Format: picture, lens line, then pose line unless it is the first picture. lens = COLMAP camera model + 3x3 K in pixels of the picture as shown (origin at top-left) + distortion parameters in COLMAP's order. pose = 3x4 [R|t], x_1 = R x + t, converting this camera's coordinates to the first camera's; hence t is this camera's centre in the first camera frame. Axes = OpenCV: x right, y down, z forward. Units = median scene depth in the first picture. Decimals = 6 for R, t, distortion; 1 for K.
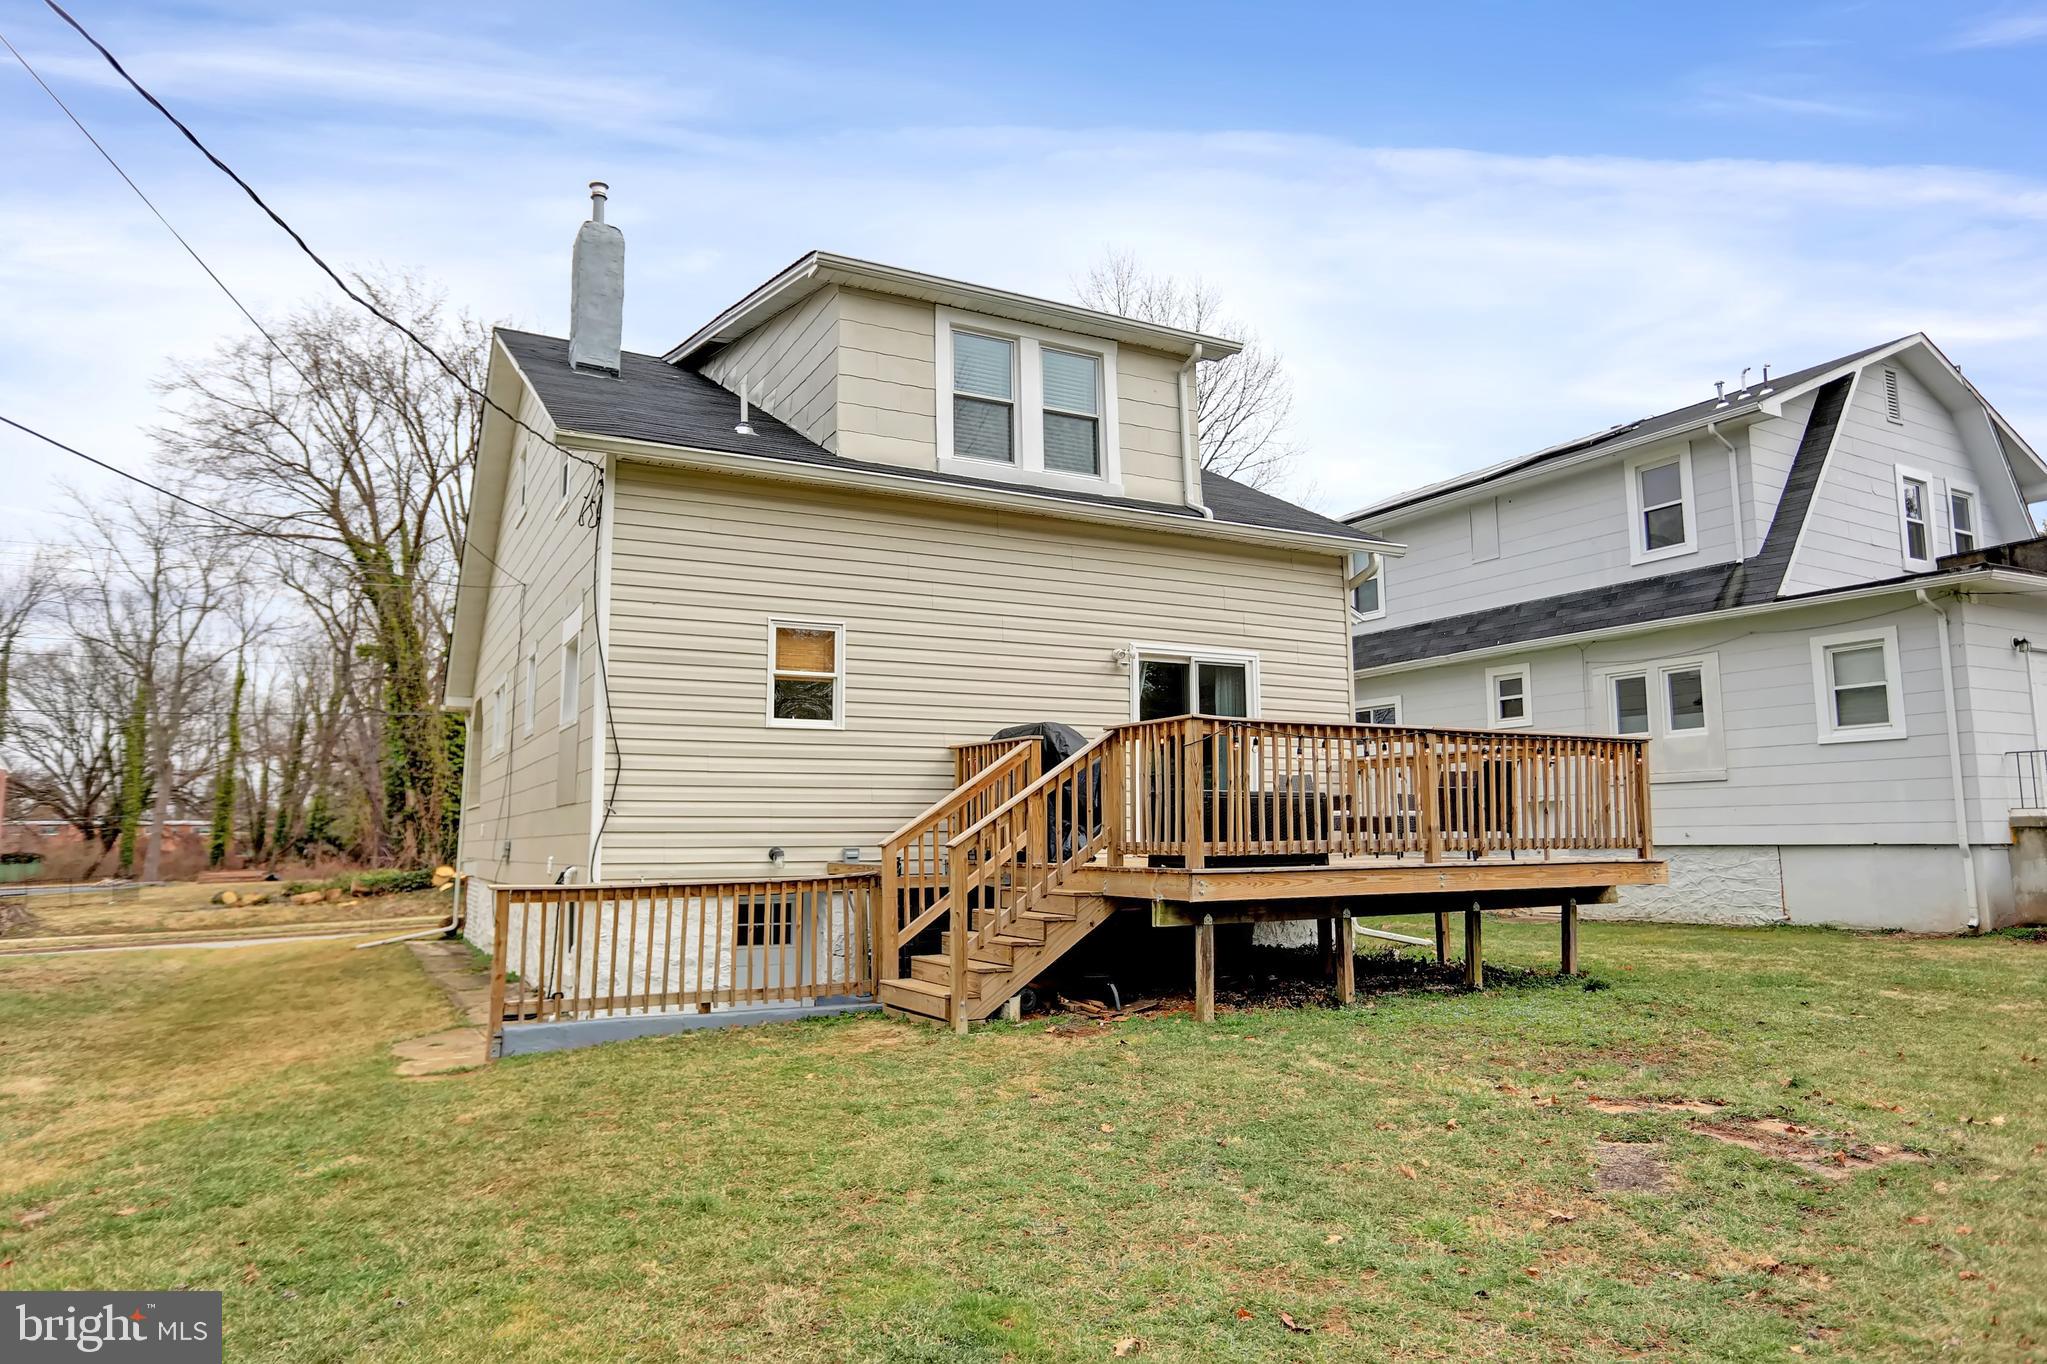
lens RADIAL K [[1293.3, 0, 1023.5], [0, 1293.3, 682.0], [0, 0, 1]] dist [-0.071041, 0.072498]
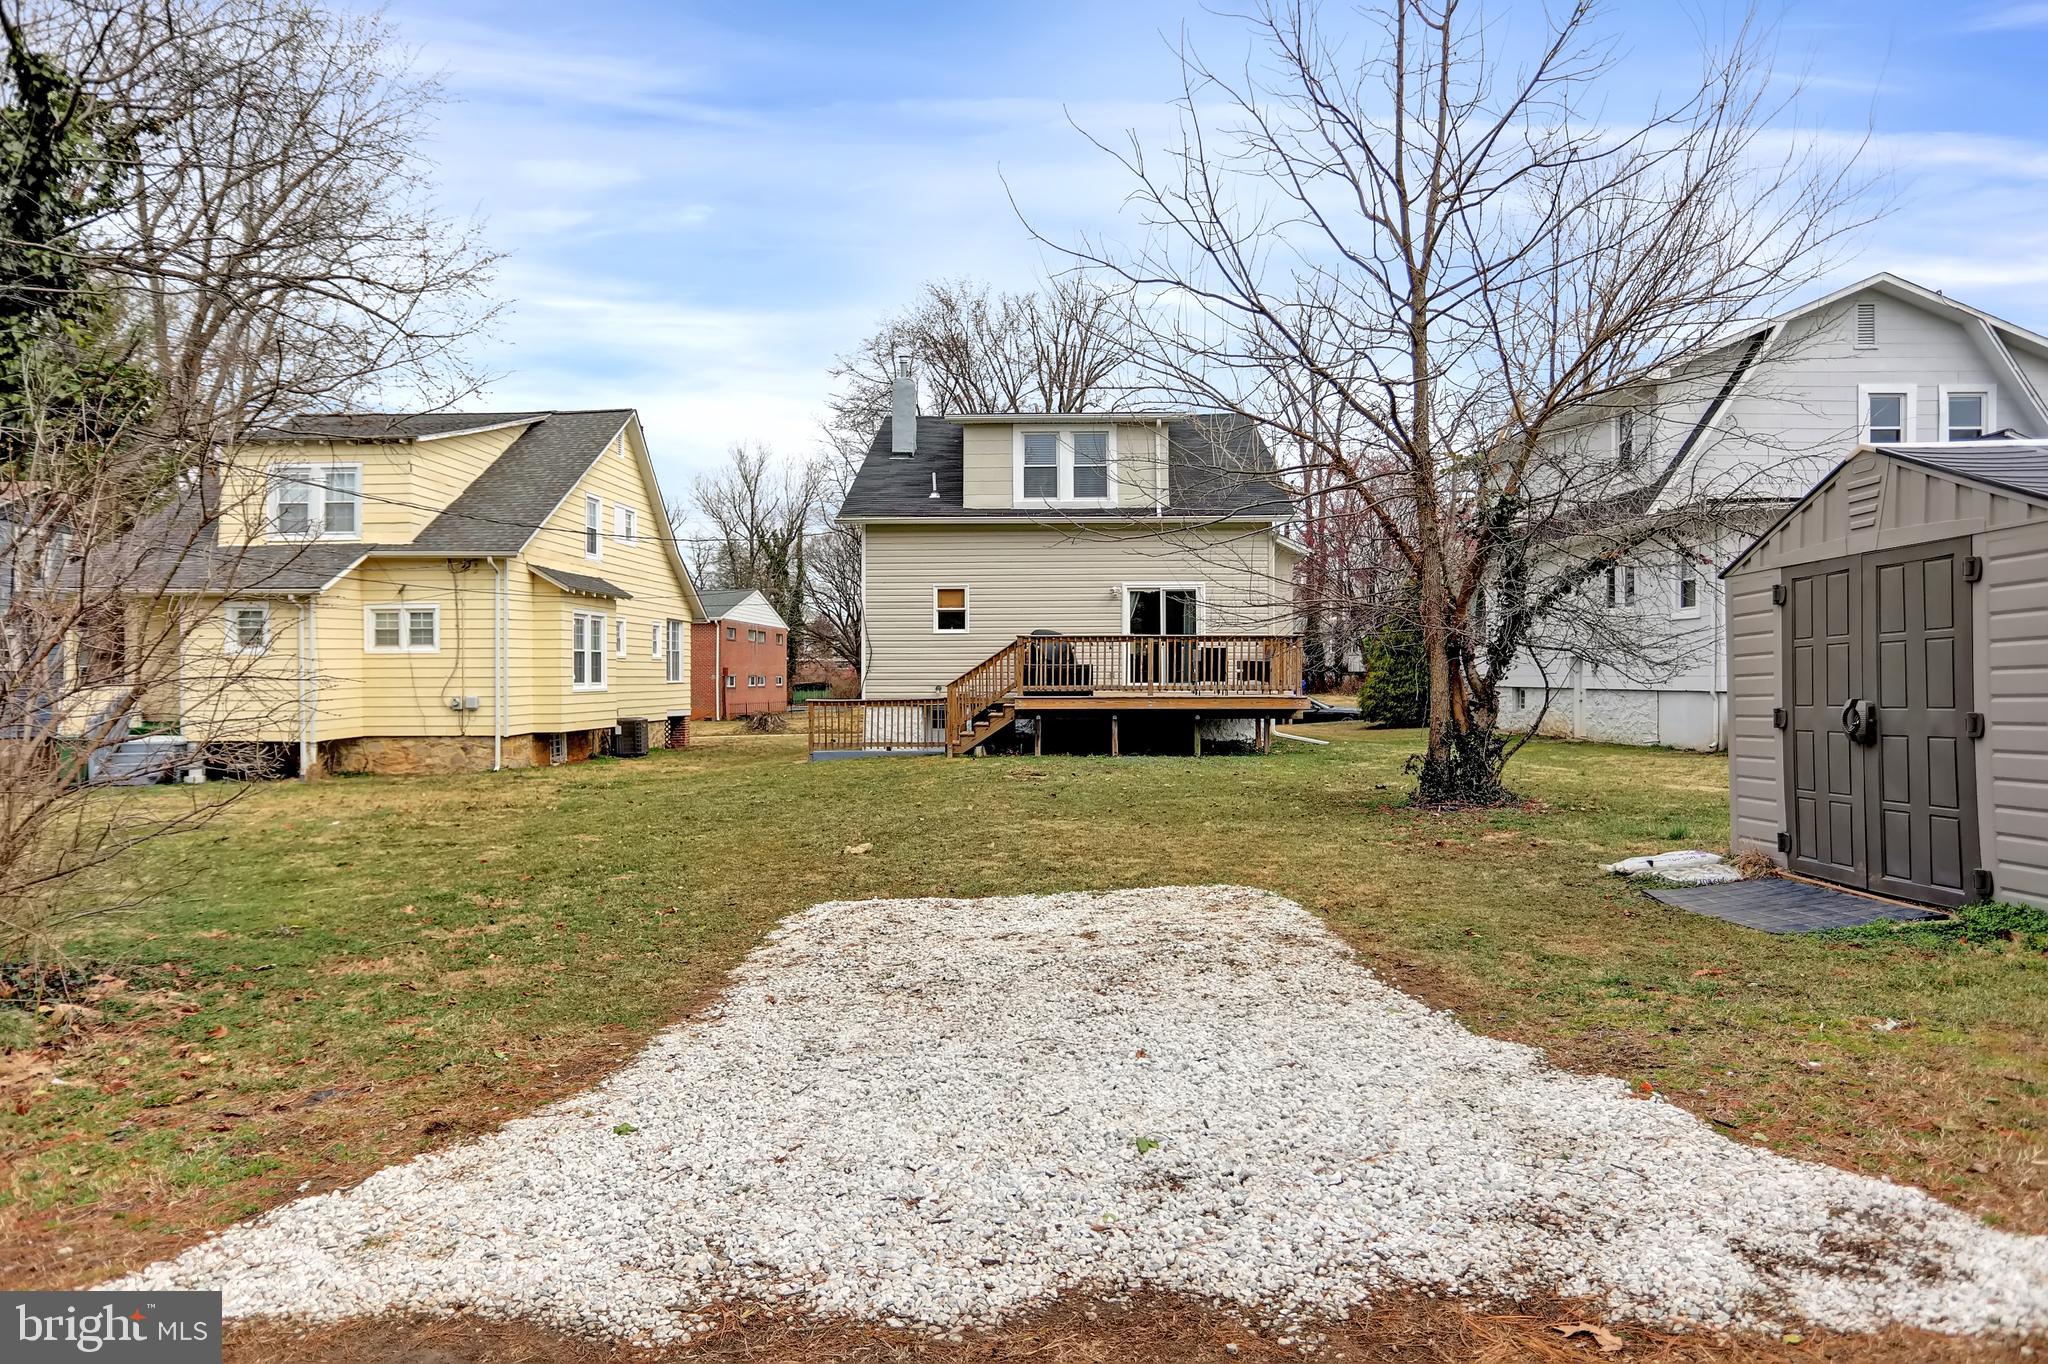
lens RADIAL K [[1293.9, 0, 1024.0], [0, 1293.9, 682.0], [0, 0, 1]] dist [-0.071041, 0.072498]
pose [[0.864363, 0.007141, -0.502817, 0.714954], [0.058180, 0.991764, 0.114099, -0.086367], [0.499491, -0.127877, 0.856829, -0.586907]]
